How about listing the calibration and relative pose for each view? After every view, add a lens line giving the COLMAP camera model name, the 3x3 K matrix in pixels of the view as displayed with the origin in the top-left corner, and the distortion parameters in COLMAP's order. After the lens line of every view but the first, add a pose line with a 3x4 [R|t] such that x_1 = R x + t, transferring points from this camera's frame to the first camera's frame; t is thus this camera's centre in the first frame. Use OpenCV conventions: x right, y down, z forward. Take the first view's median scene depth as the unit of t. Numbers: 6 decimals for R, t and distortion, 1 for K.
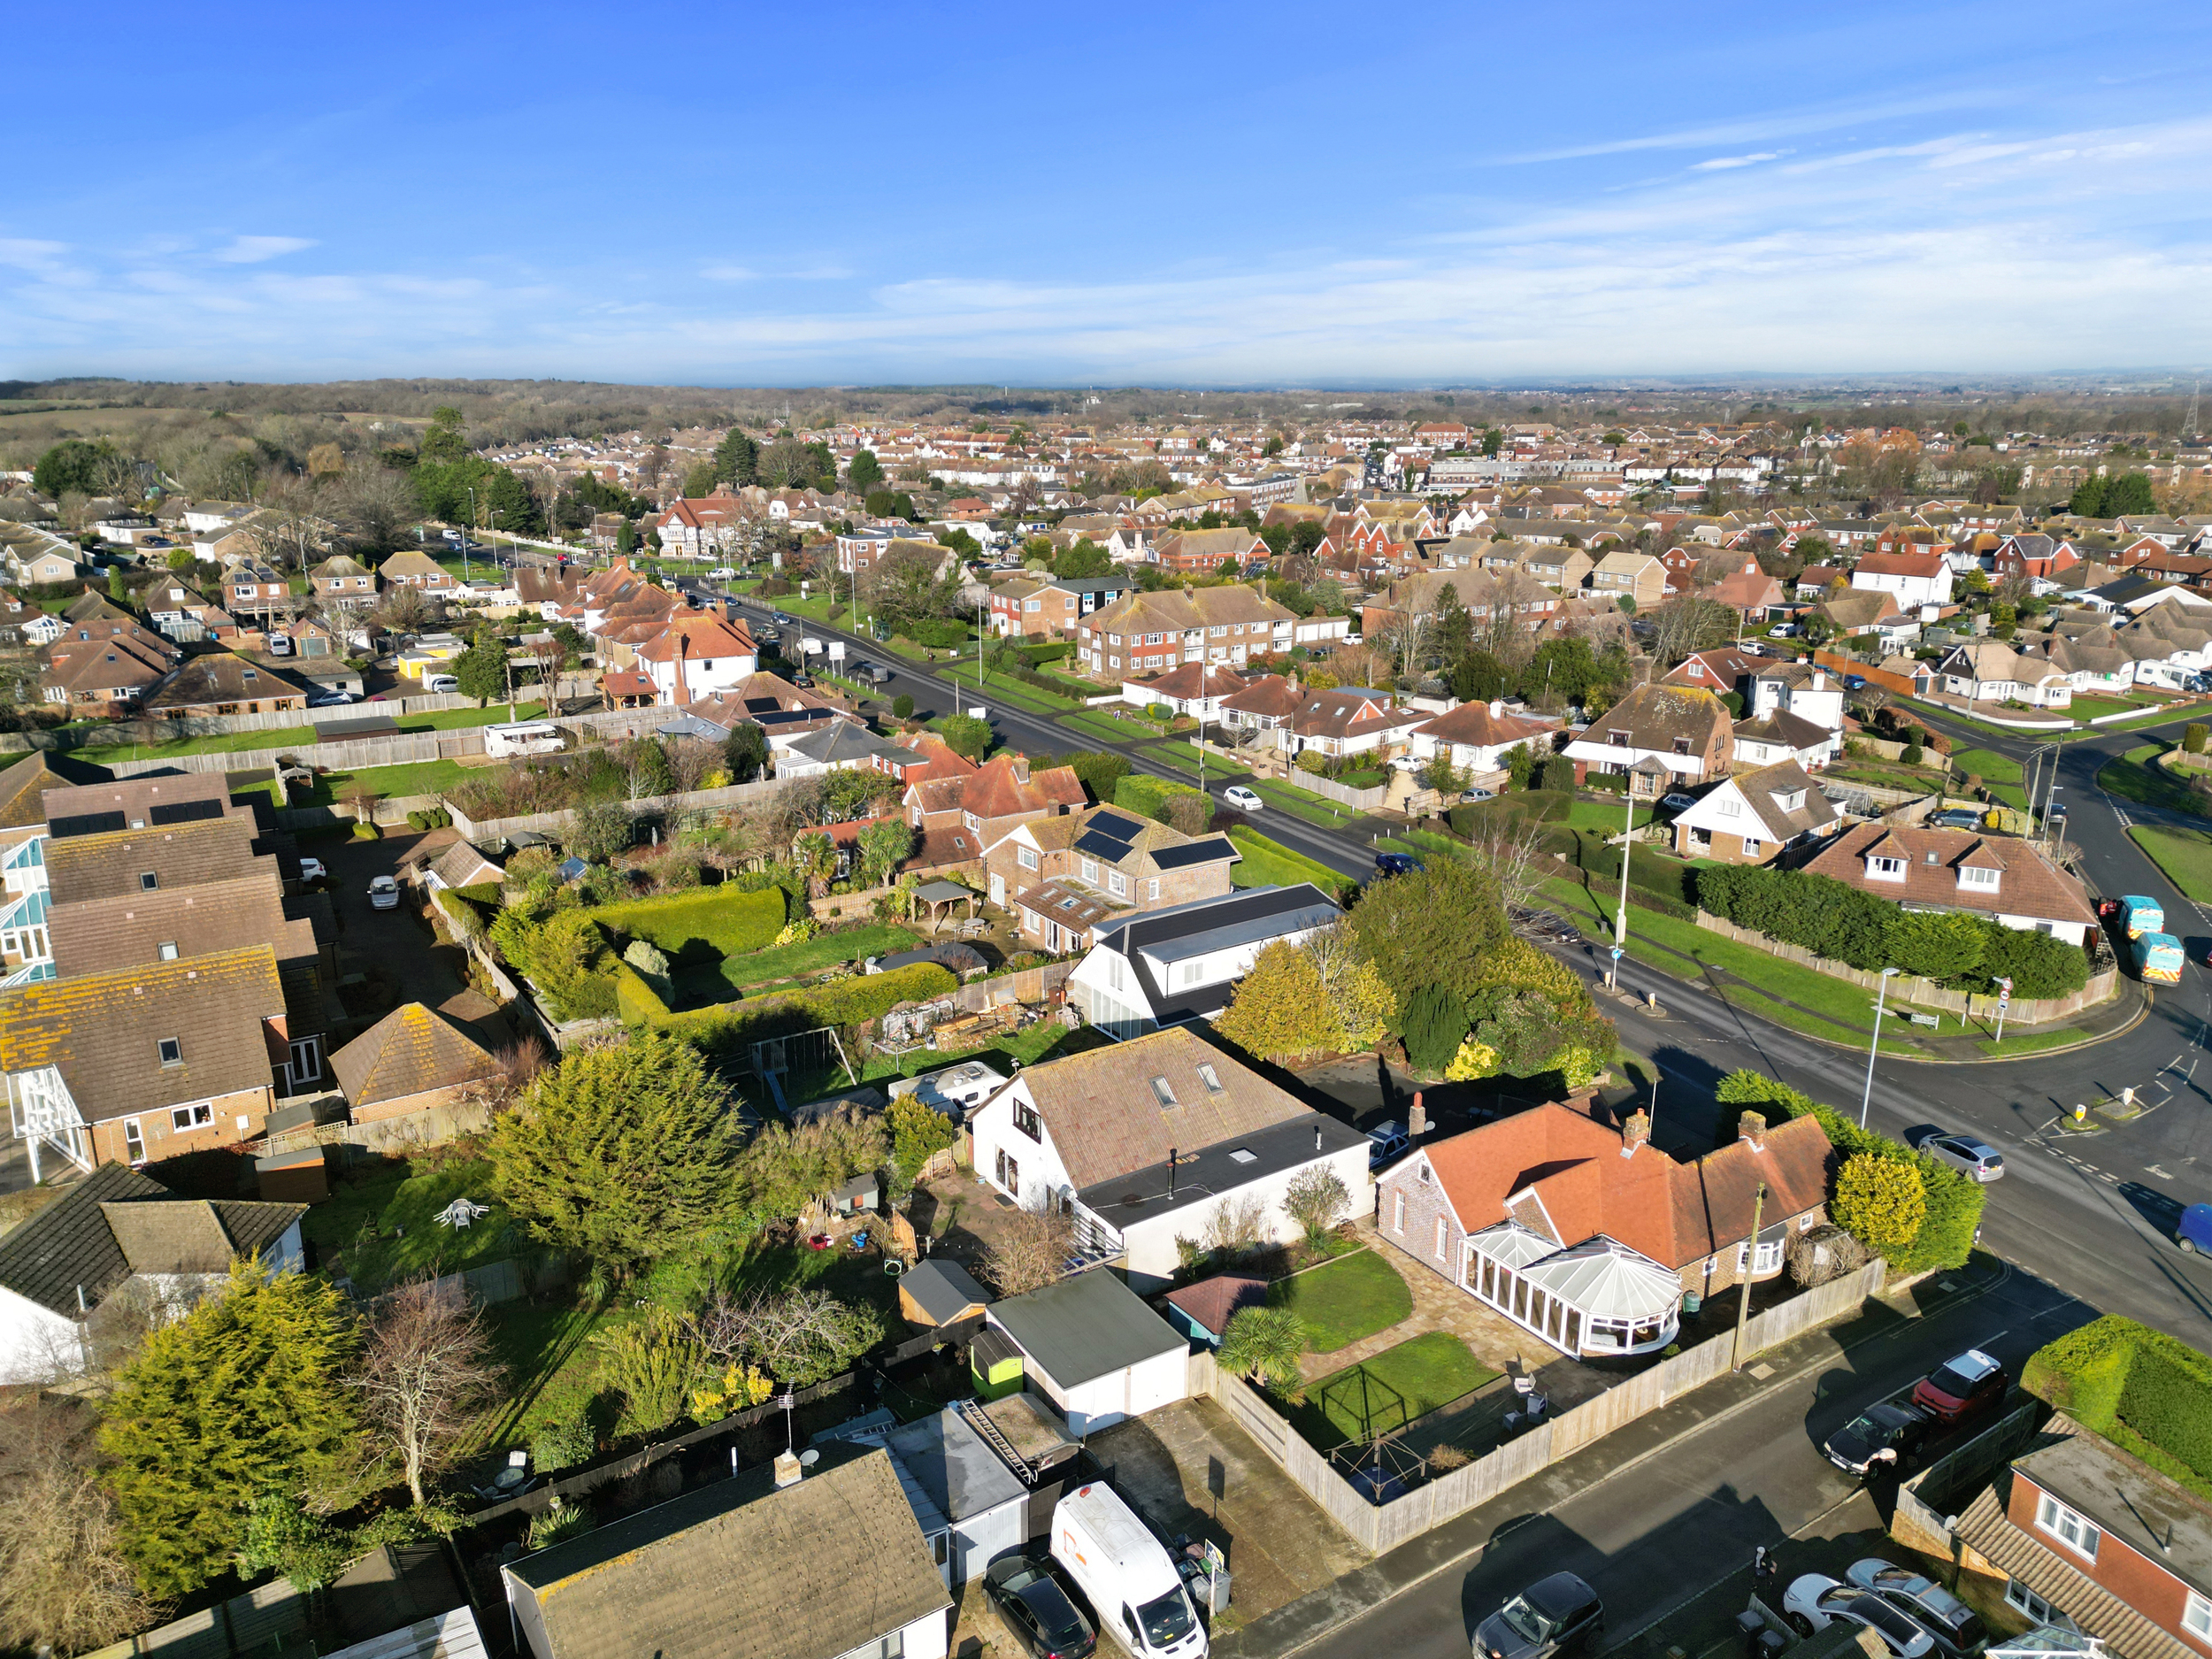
lens RADIAL K [[1549.5, 0, 1106.0], [0, 1549.5, 829.5], [0, 0, 1]] dist [0.059262, -0.042961]
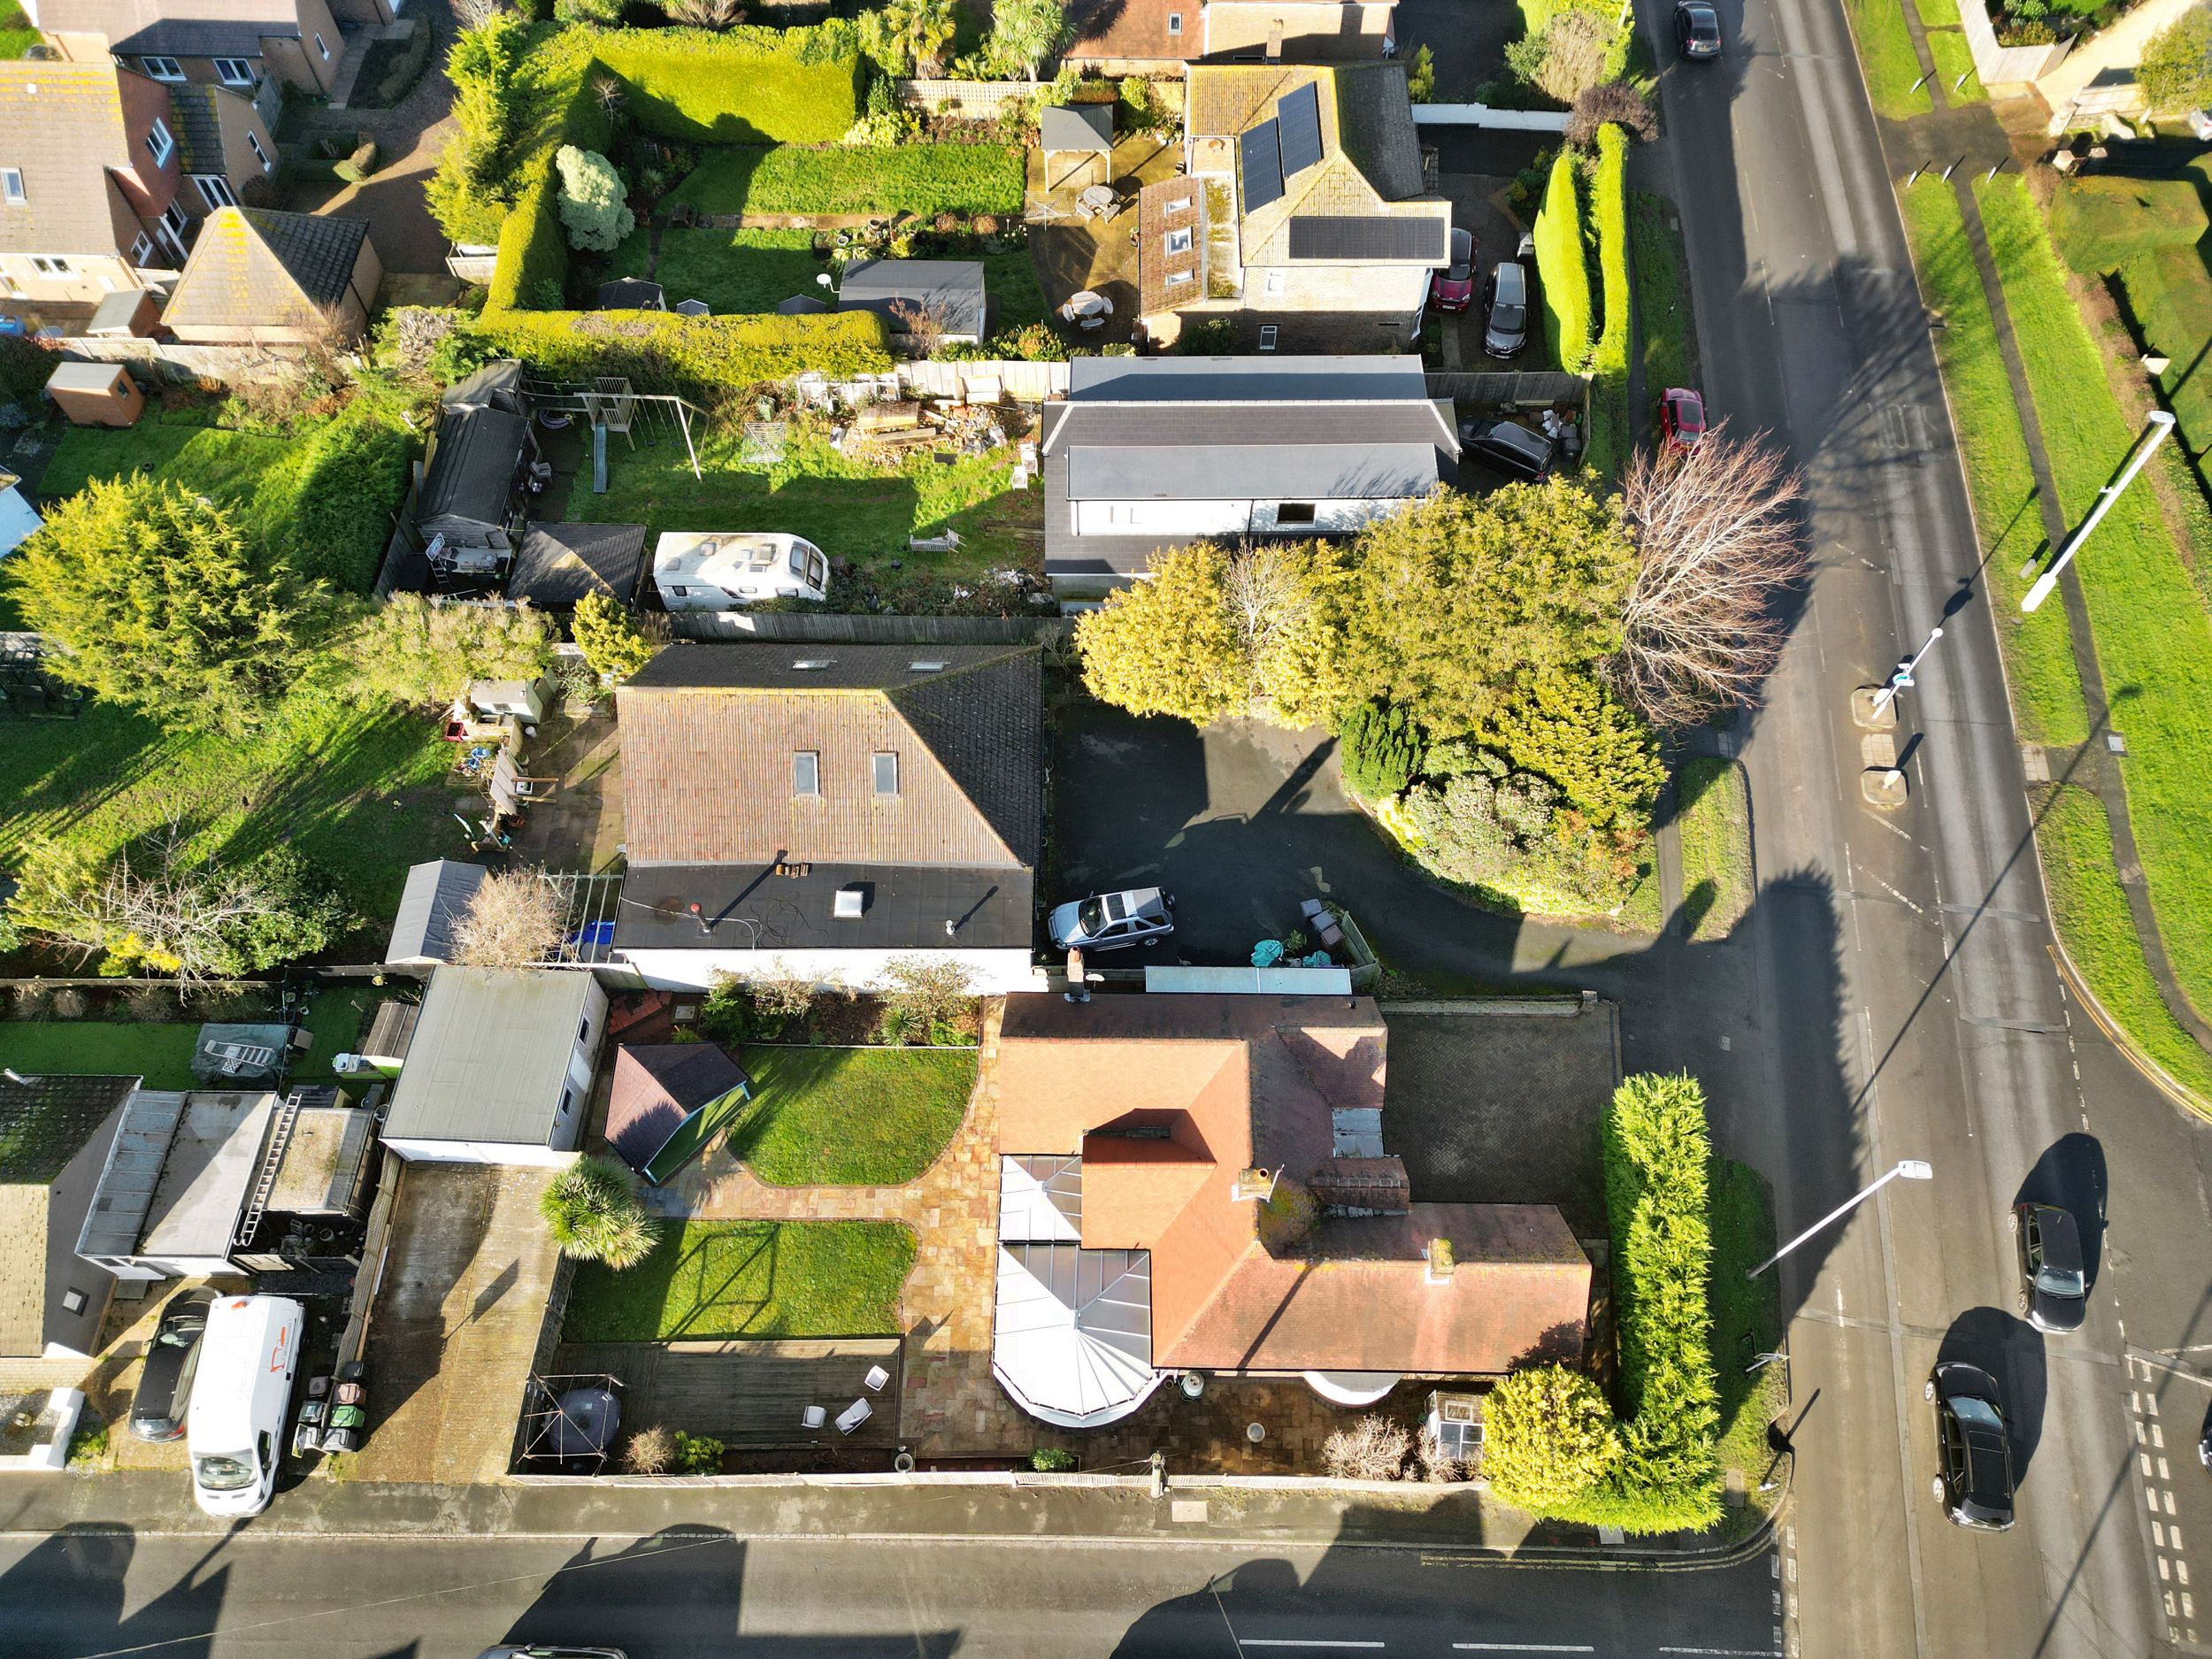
lens RADIAL K [[1549.5, 0, 1106.0], [0, 1549.5, 829.5], [0, 0, 1]] dist [0.059262, -0.042961]
pose [[0.826782, 0.480515, -0.292465, 0.377104], [-0.149620, 0.689040, 0.709111, -0.351082], [0.542259, -0.542521, 0.641581, 0.567750]]
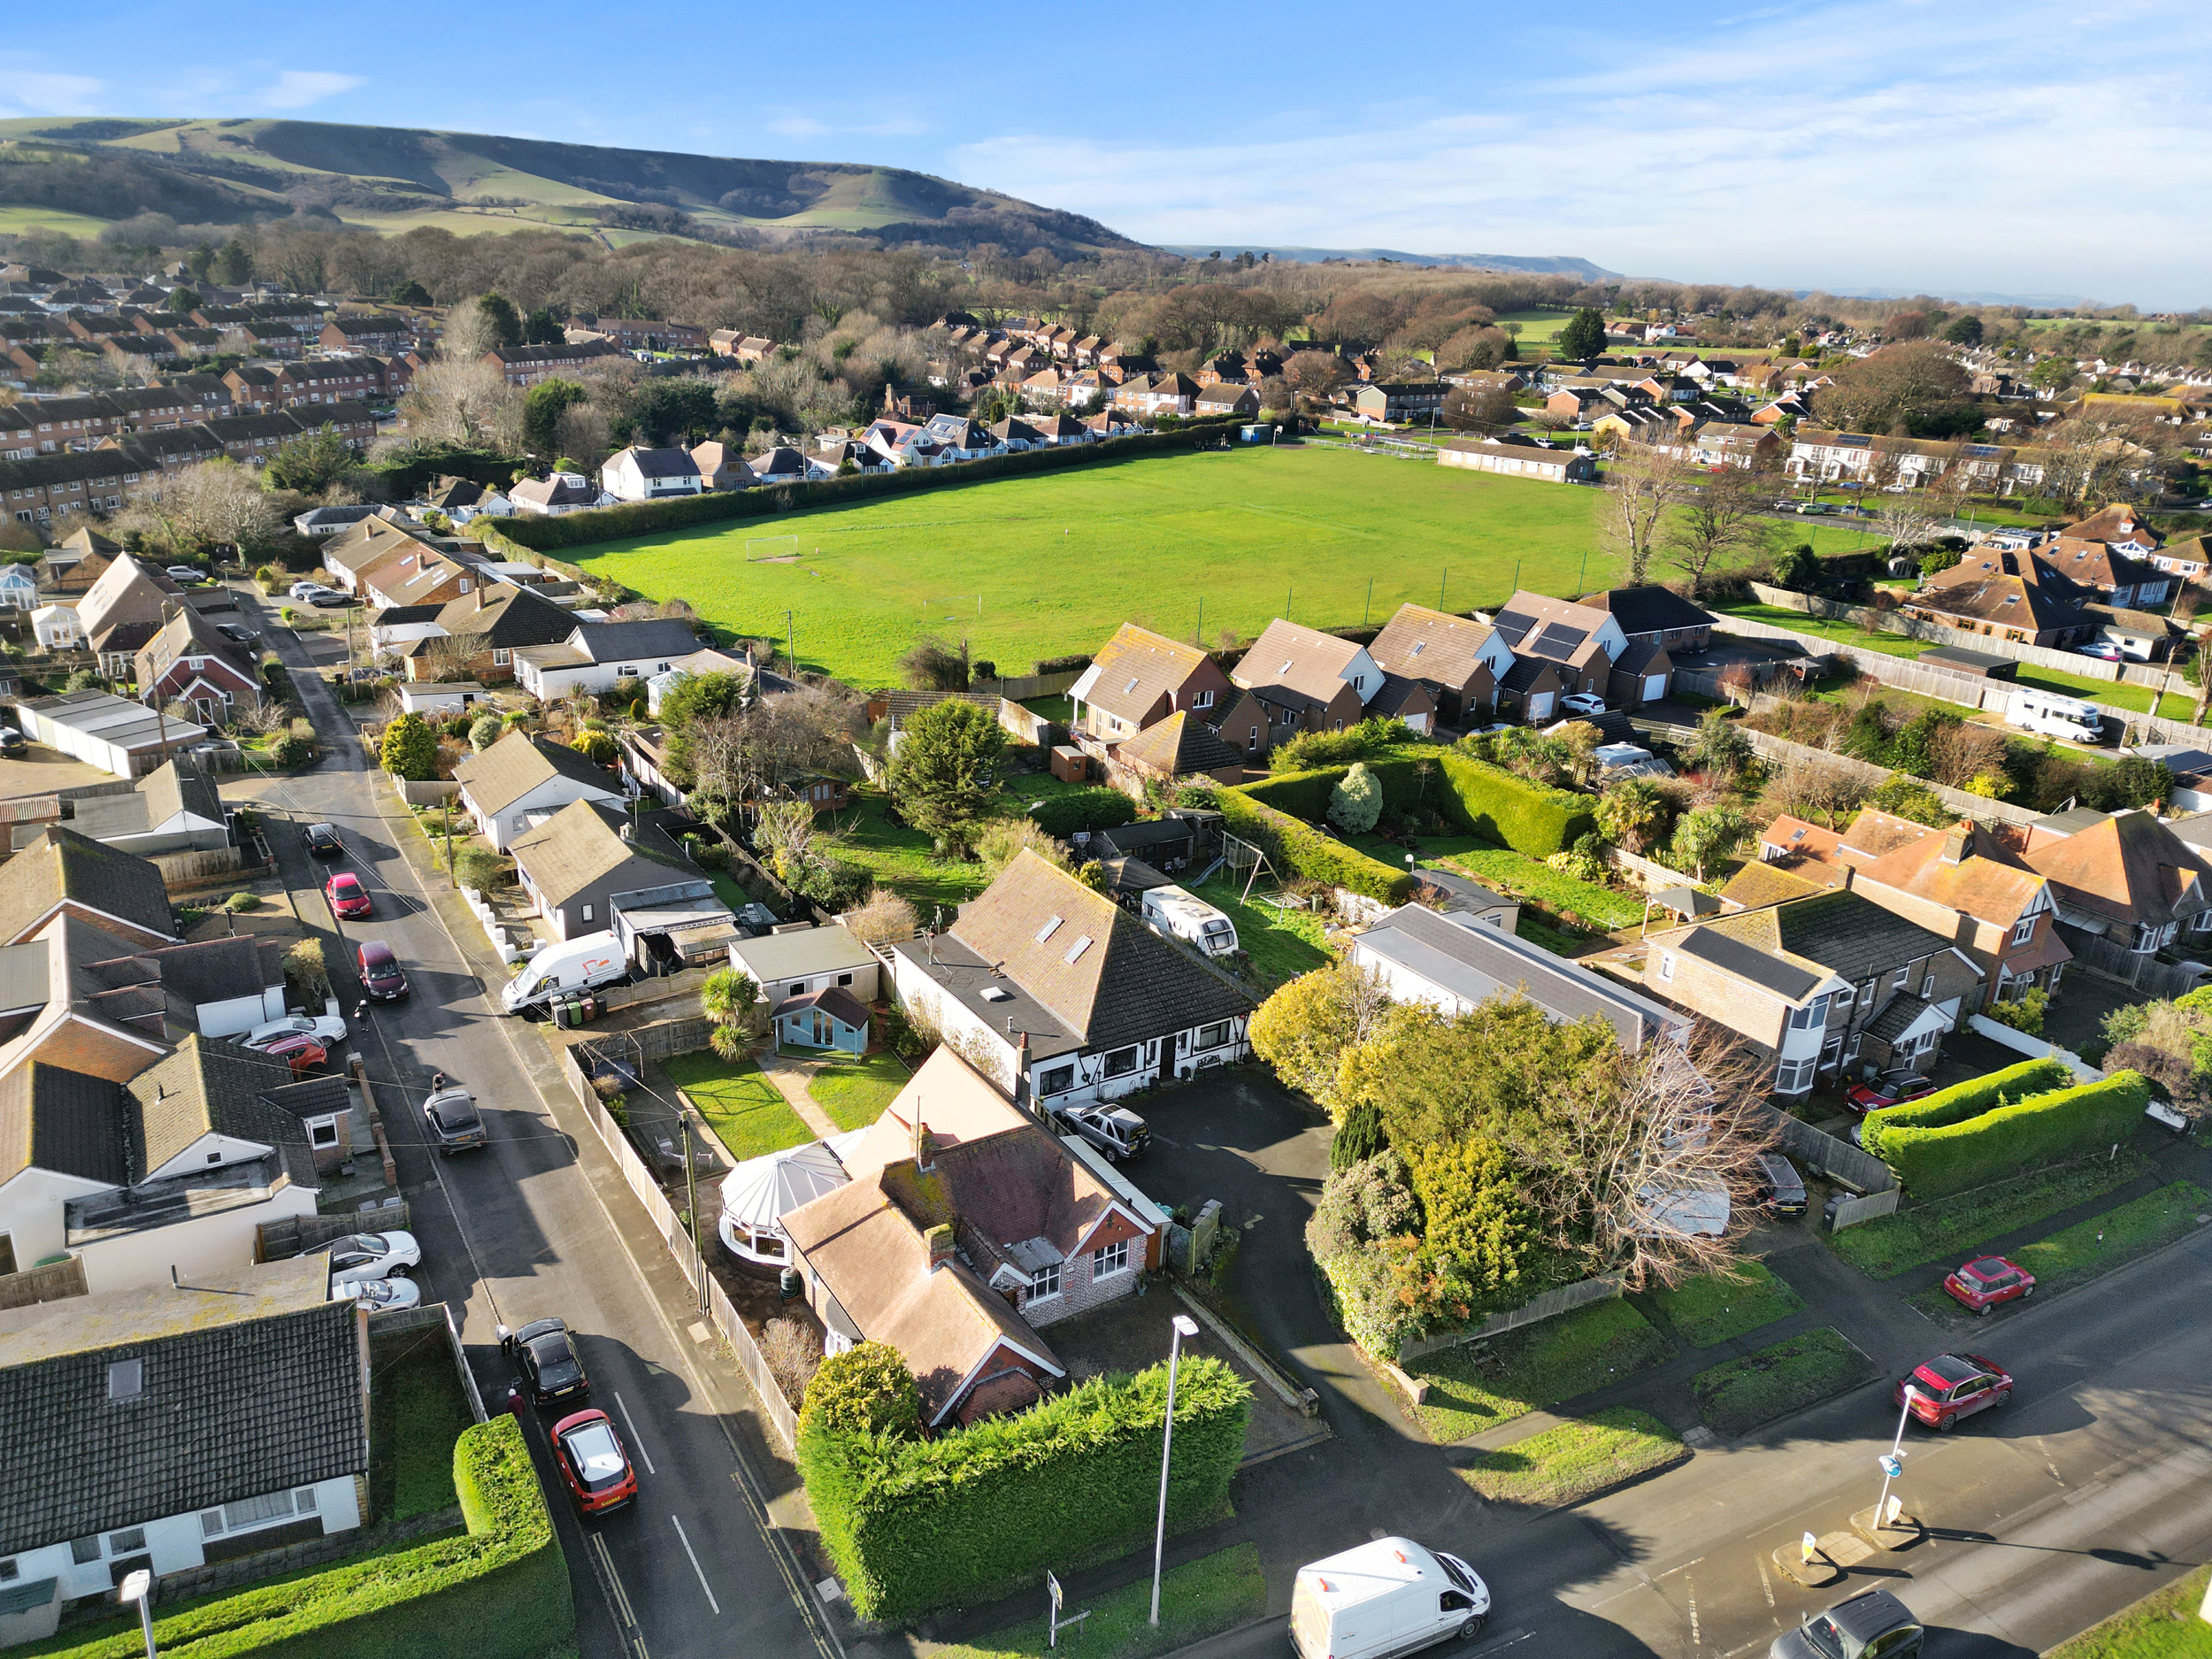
lens RADIAL K [[1538.7, 0, 1104.3], [0, 1538.7, 837.3], [0, 0, 1]] dist [0.077107, -0.078944]
pose [[-0.022125, 0.337158, -0.941188, 0.995044], [-0.315649, 0.890909, 0.326567, -0.241419], [0.948618, 0.304310, 0.086712, 0.897275]]
